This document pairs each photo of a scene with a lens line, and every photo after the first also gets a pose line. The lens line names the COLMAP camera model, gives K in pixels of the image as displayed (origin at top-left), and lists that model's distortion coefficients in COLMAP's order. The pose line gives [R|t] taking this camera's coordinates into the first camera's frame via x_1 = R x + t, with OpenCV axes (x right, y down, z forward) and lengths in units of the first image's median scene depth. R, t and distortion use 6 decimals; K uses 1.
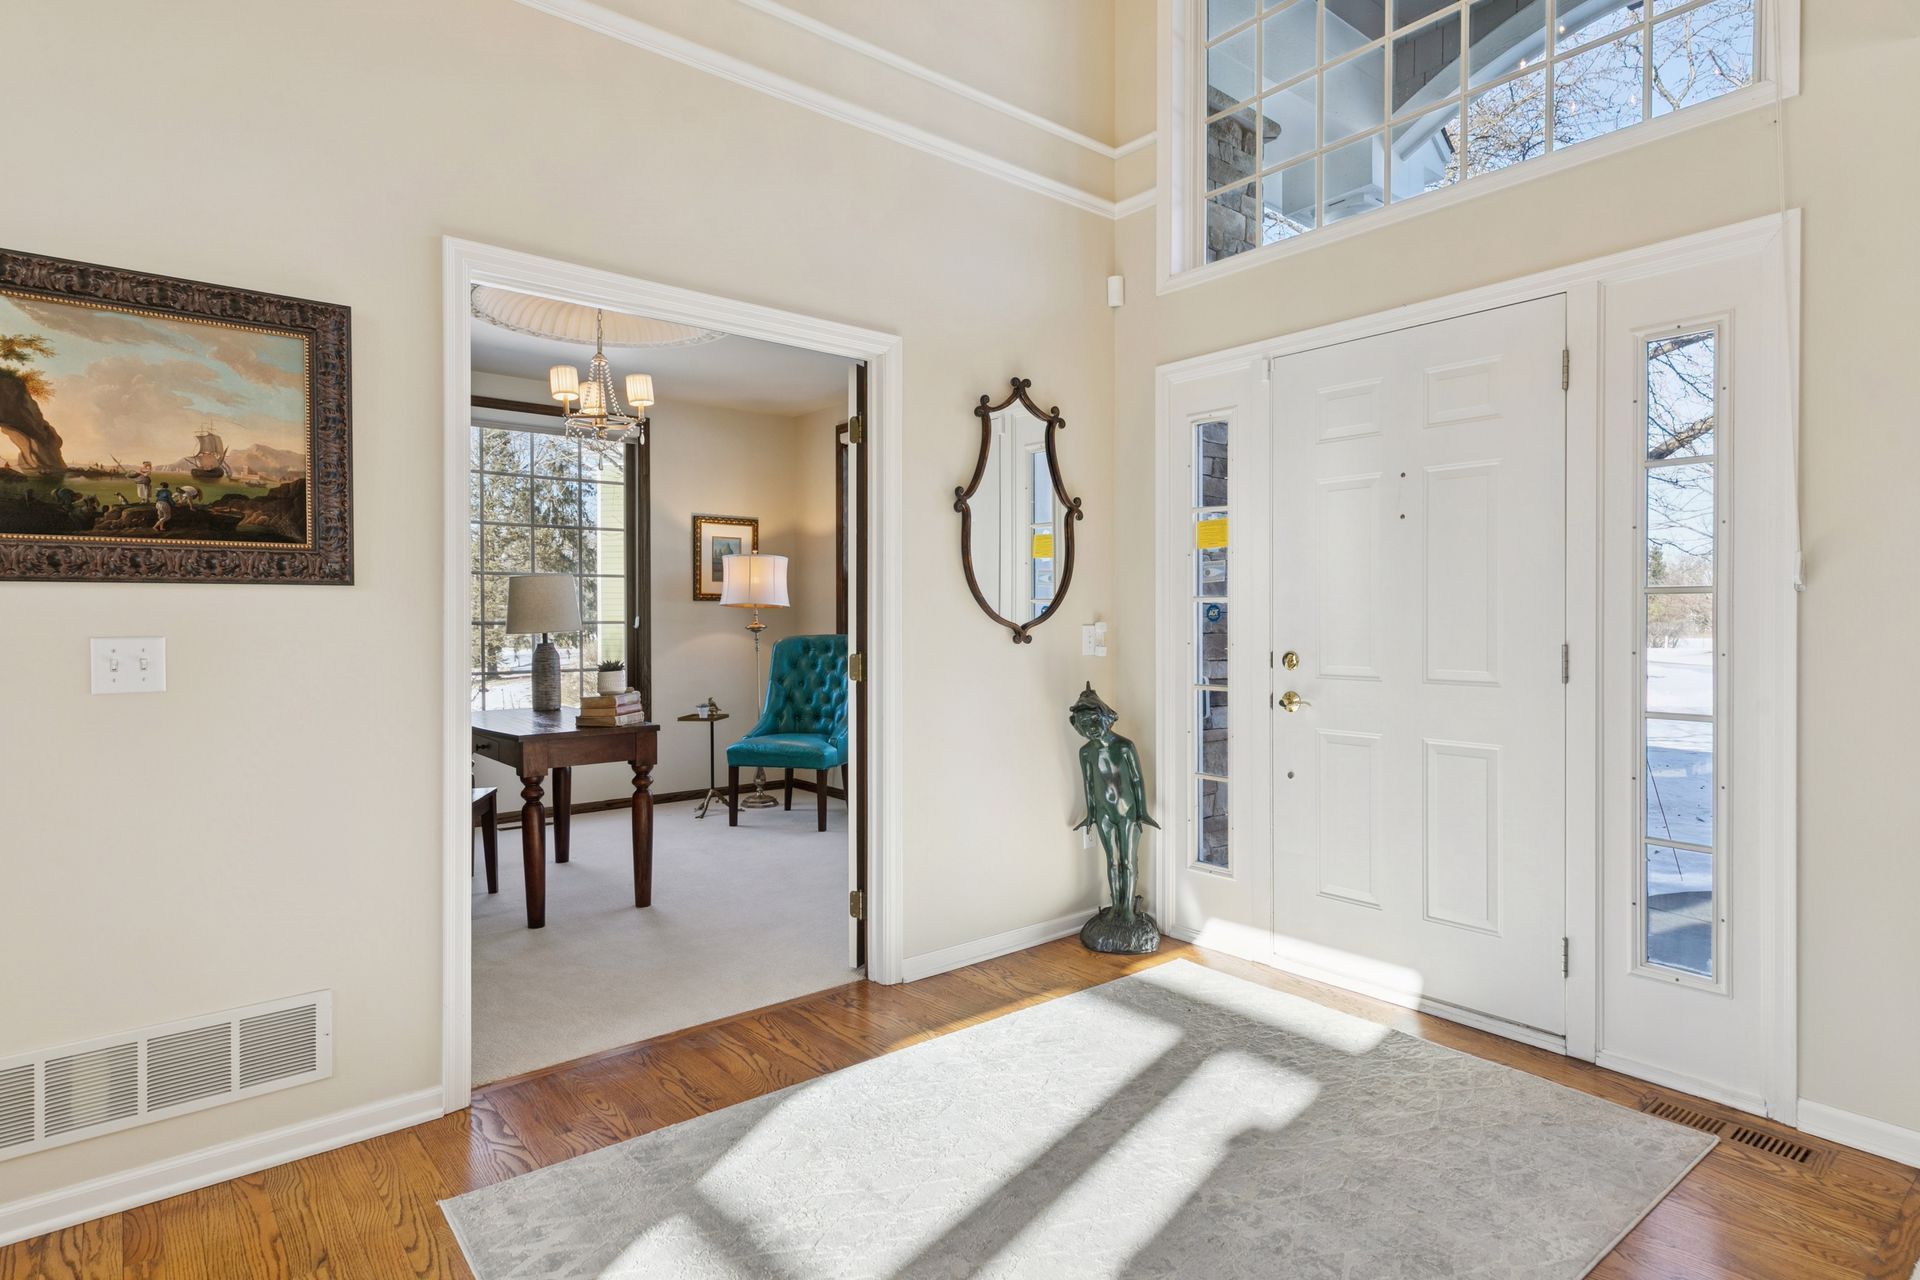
lens RADIAL K [[1023.1, 0, 976.5], [0, 1023.1, 626.2], [0, 0, 1]] dist [0.003141, -0.000239]
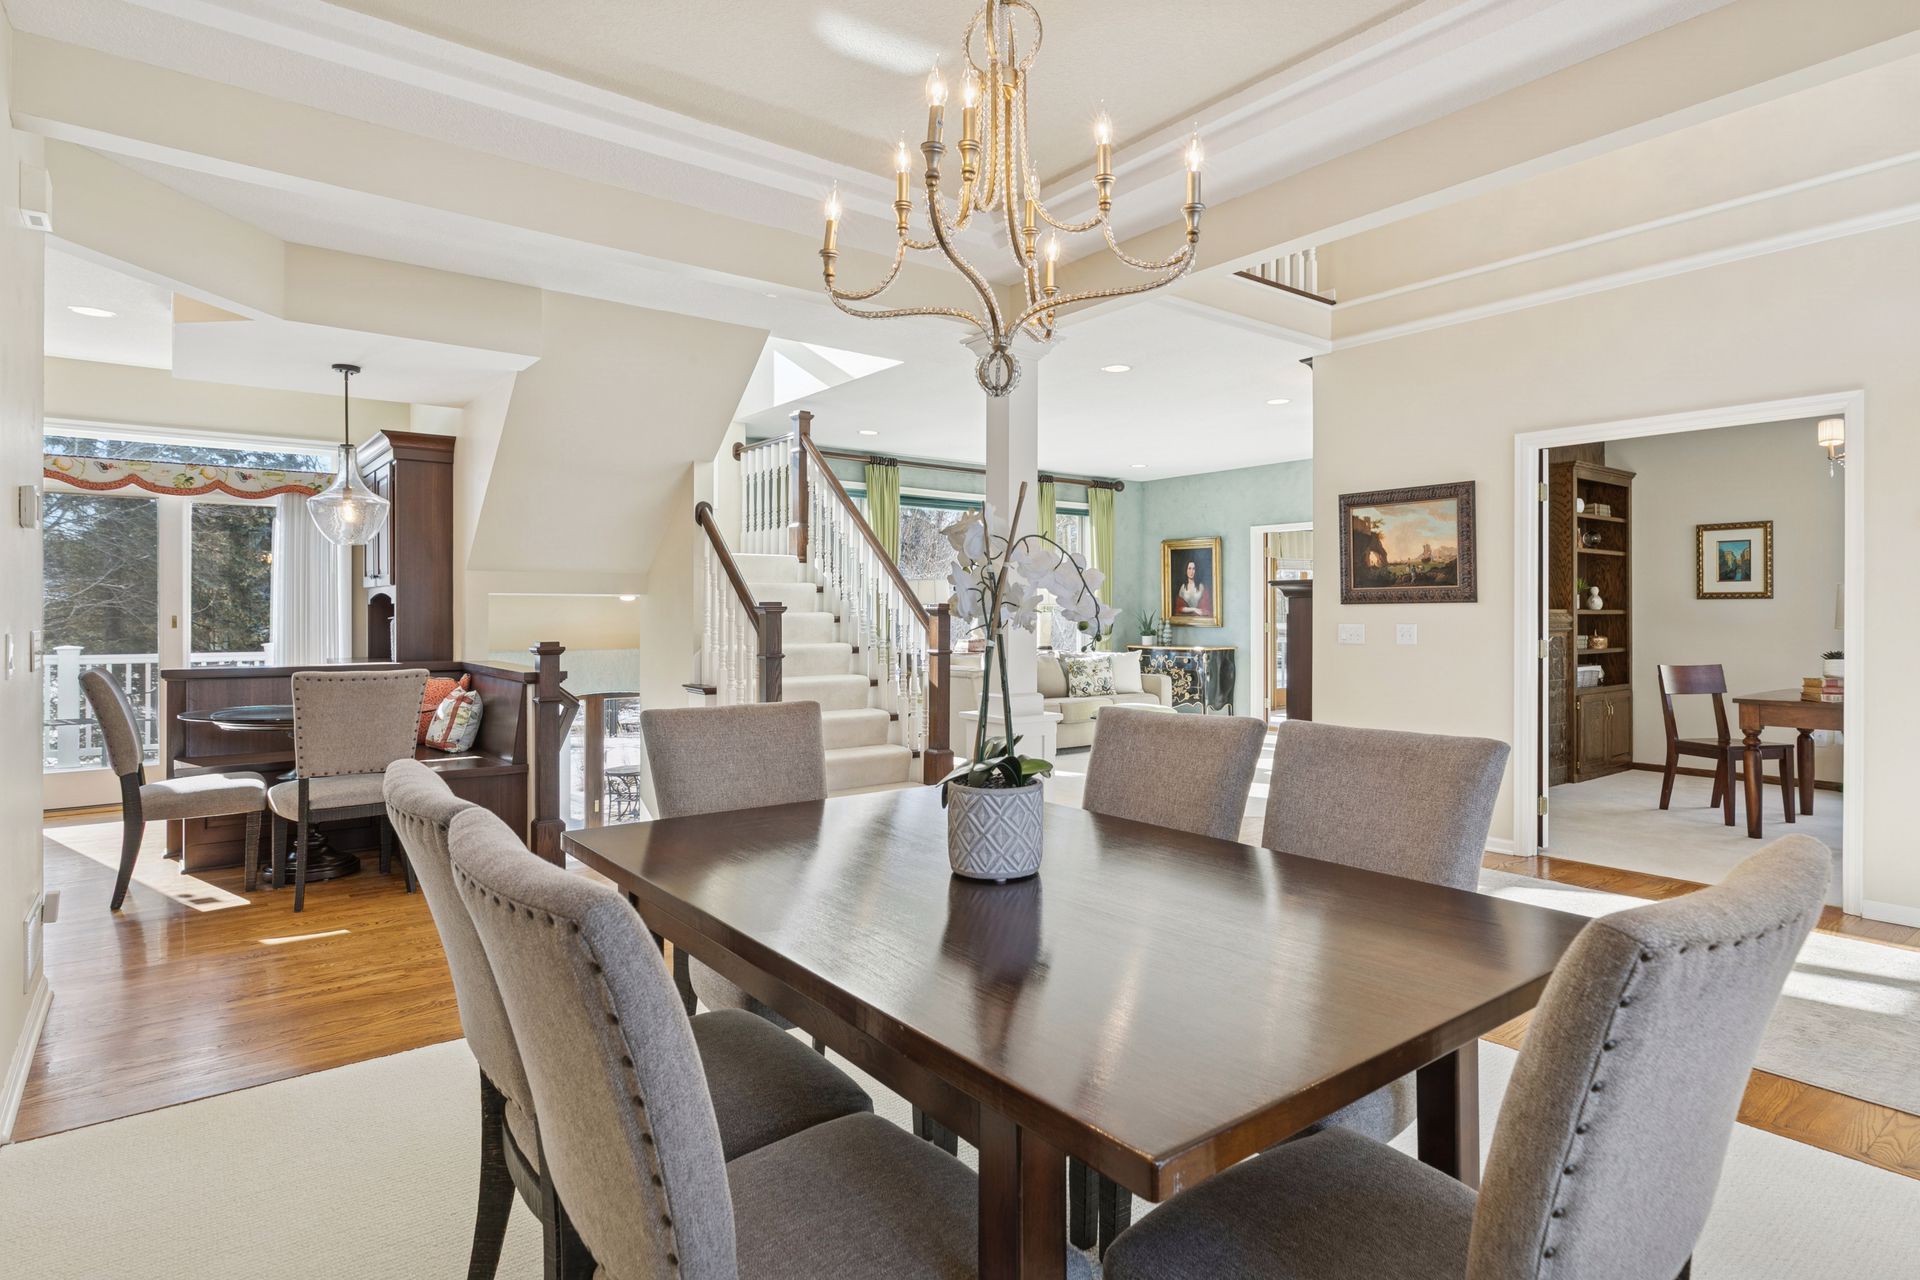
lens RADIAL K [[1023.1, 0, 987.9], [0, 1023.1, 608.6], [0, 0, 1]] dist [0.003141, -0.000239]
pose [[-0.024839, -0.002134, -0.999689, 1.084648], [-0.009759, 0.999951, -0.001892, -0.007623], [0.999644, 0.009709, -0.024859, -0.015898]]
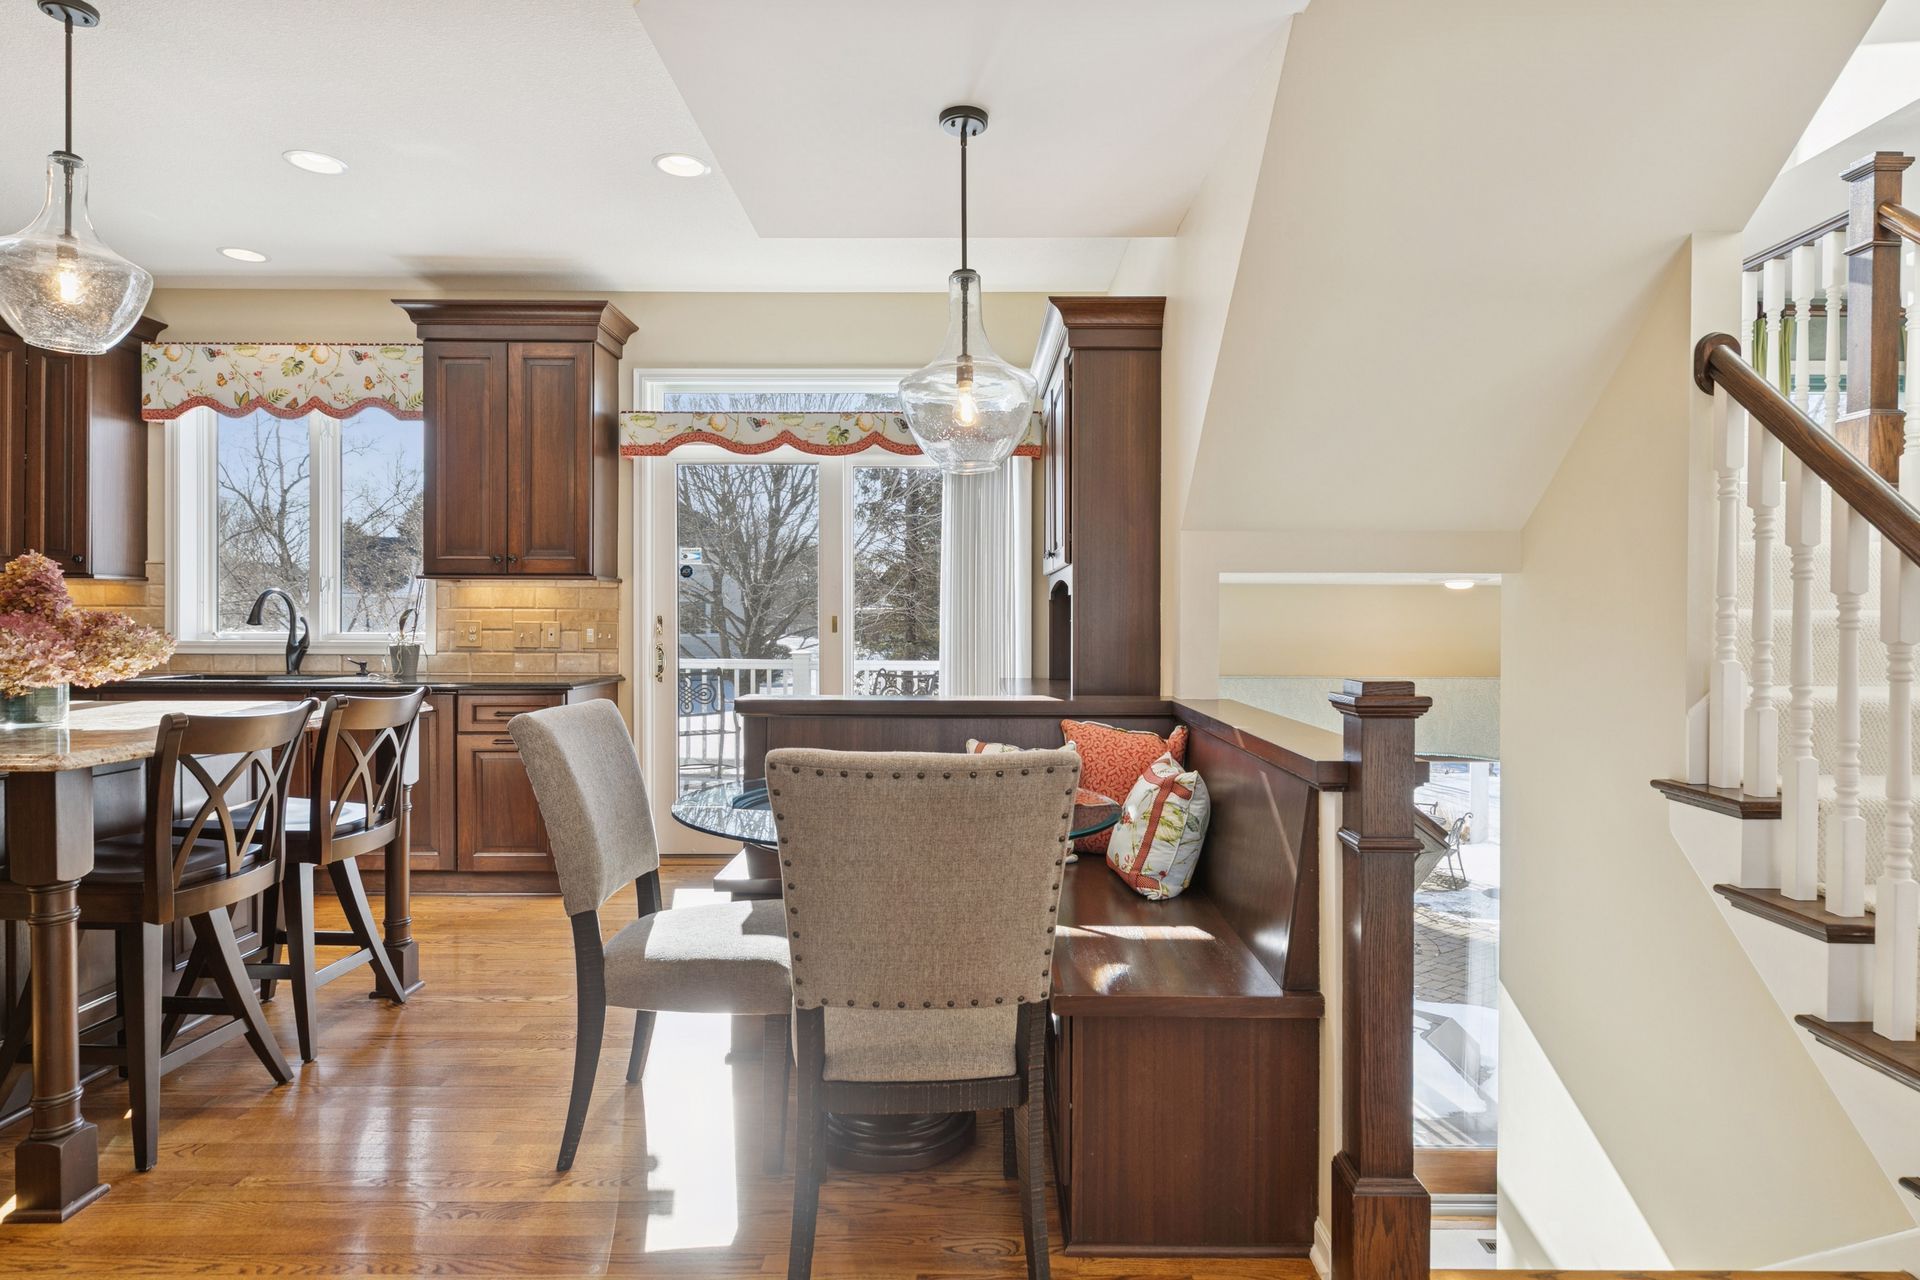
lens RADIAL K [[1023.1, 0, 969.9], [0, 1023.1, 633.0], [0, 0, 1]] dist [0.003141, -0.000239]
pose [[-0.646800, 0.008950, -0.762607, 0.264613], [-0.009483, 0.999759, 0.019776, 0.008256], [0.762601, 0.020023, -0.646560, -0.455060]]
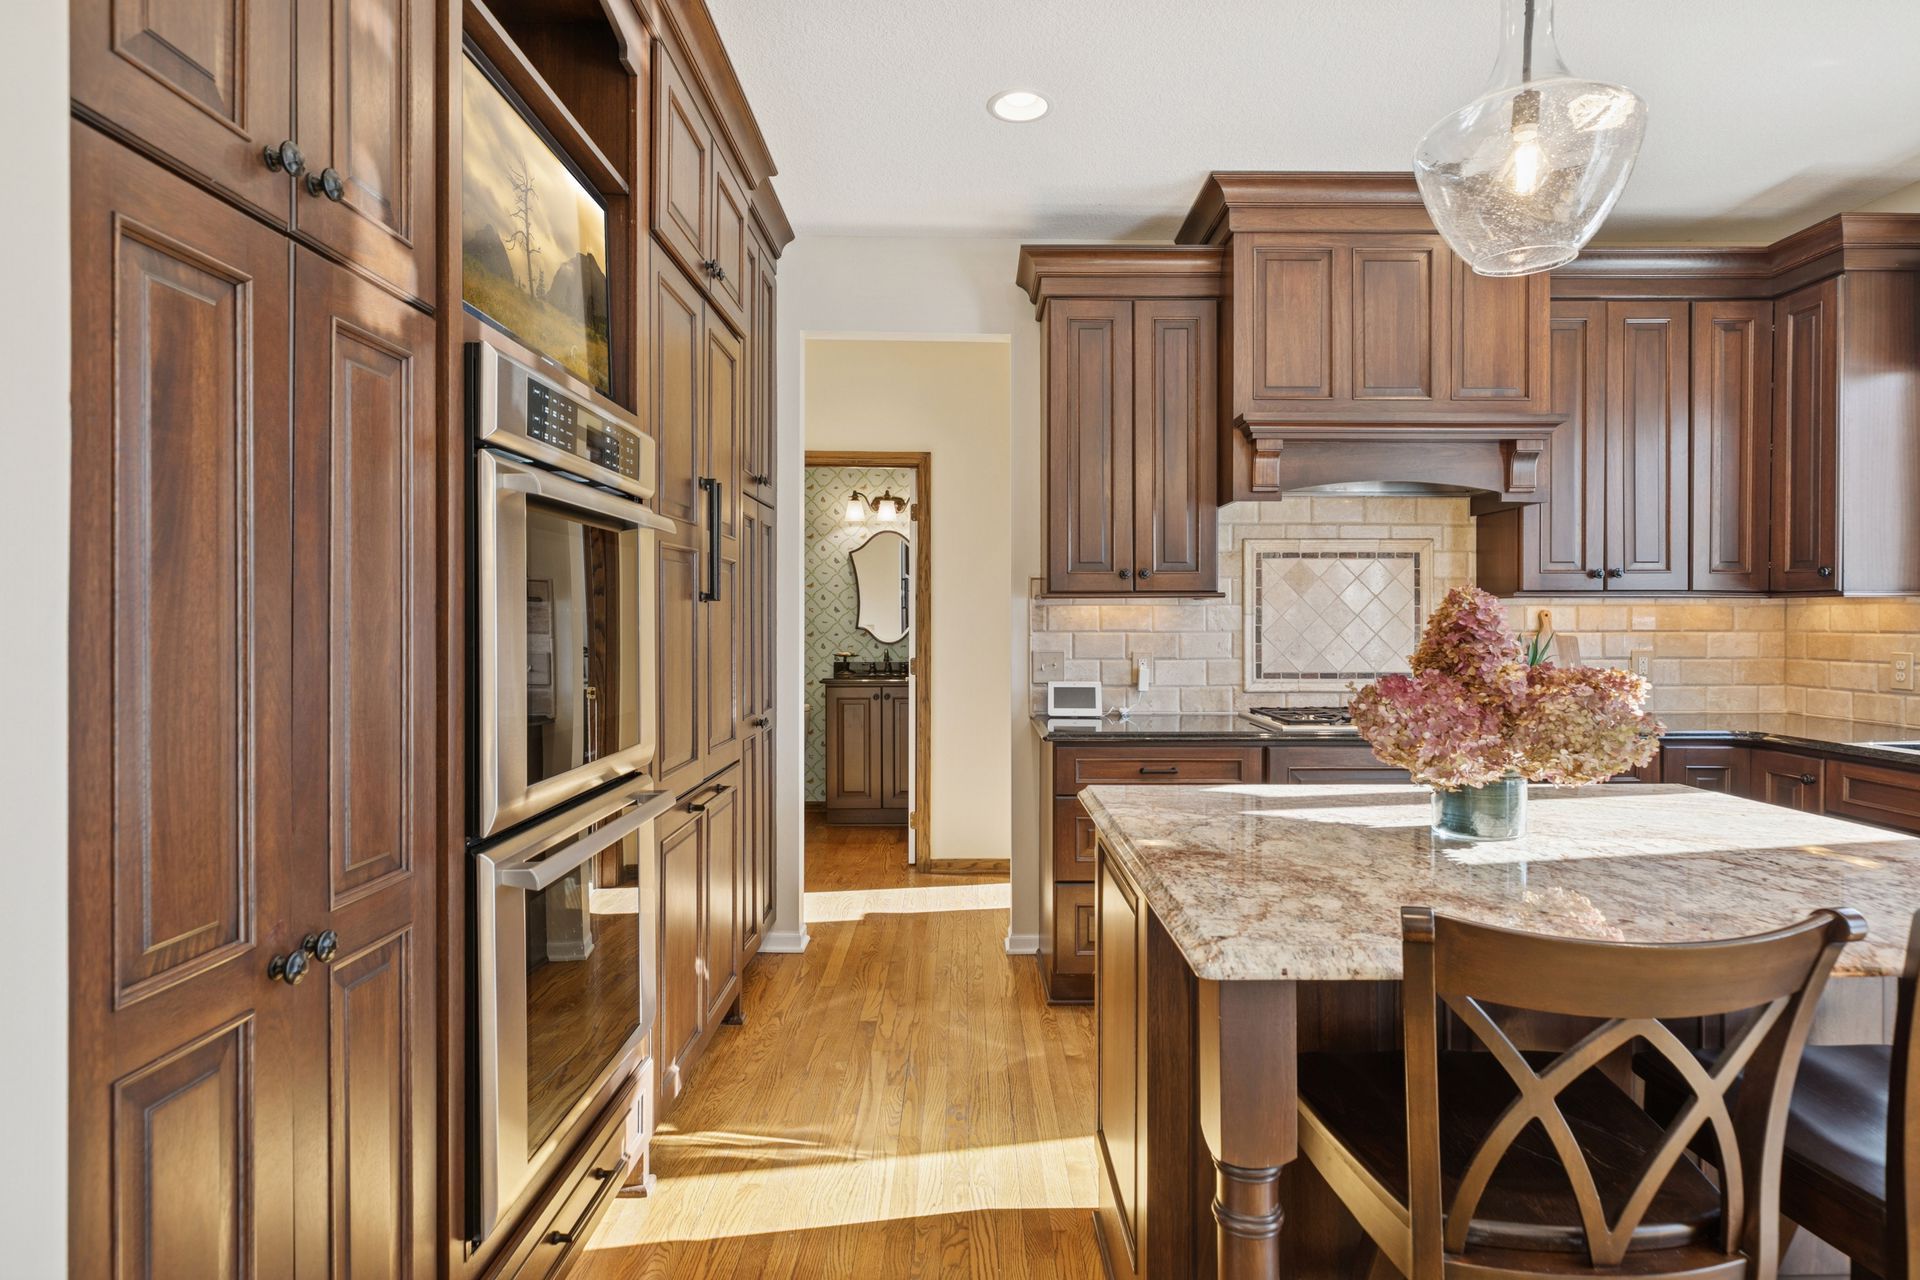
lens RADIAL K [[1023.1, 0, 986.2], [0, 1023.1, 621.0], [0, 0, 1]] dist [0.003141, -0.000239]
pose [[-0.777867, 0.001336, 0.628428, 0.023398], [0.007261, 0.999950, 0.006861, -0.013458], [-0.628387, 0.009900, -0.777838, -0.884293]]
